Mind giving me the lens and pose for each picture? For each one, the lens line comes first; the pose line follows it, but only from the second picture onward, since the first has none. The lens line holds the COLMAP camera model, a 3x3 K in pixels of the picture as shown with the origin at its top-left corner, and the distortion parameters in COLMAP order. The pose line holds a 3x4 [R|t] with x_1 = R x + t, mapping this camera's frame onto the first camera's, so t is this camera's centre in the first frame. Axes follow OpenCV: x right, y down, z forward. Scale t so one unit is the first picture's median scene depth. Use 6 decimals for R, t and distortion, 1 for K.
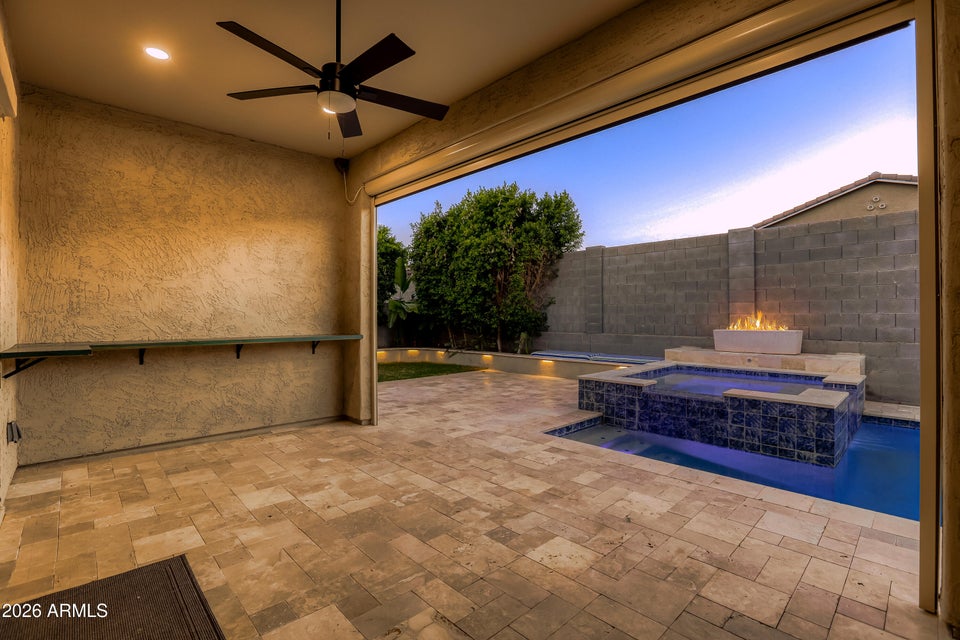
lens RADIAL K [[437.0, 0, 482.1], [0, 437.0, 322.2], [0, 0, 1]] dist [-0.038990, 0.011406]
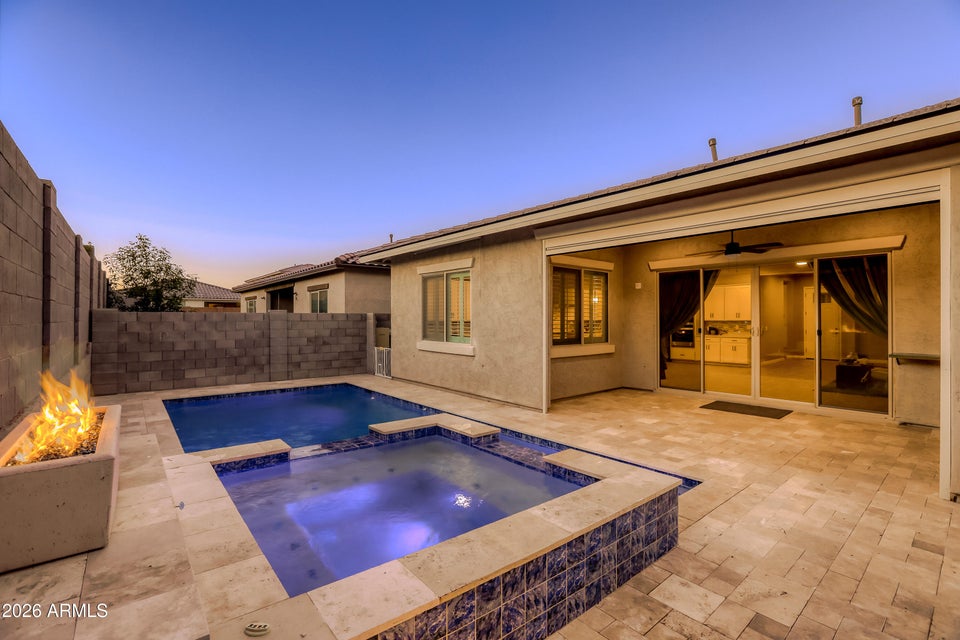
lens RADIAL K [[437.0, 0, 476.5], [0, 437.0, 310.0], [0, 0, 1]] dist [-0.038990, 0.011406]
pose [[-0.996746, 0.004008, 0.080509, 0.372841], [0.003787, 0.999989, -0.002895, -0.063878], [-0.080519, -0.002581, -0.996750, 1.370903]]
